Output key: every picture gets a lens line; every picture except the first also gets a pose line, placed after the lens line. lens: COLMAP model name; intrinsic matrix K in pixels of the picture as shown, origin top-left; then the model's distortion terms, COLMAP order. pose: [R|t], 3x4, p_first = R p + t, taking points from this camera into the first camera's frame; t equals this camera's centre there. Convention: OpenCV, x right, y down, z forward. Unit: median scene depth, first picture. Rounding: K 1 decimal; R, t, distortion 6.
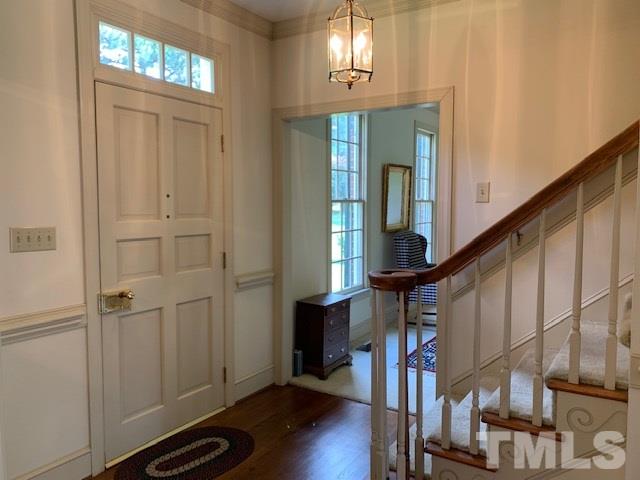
lens RADIAL K [[492.6, 0, 318.4], [0, 492.6, 239.4], [0, 0, 1]] dist [0.044616, -0.056024]
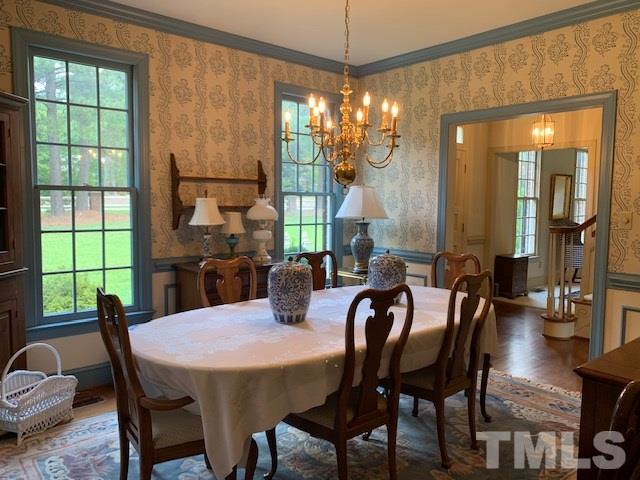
lens RADIAL K [[492.6, 0, 321.7], [0, 492.6, 239.3], [0, 0, 1]] dist [0.044616, -0.056024]
pose [[0.959716, 0.032769, -0.279053, -0.119451], [-0.032130, 0.999460, 0.006864, 0.060740], [0.279127, 0.002378, 0.960251, -0.686992]]
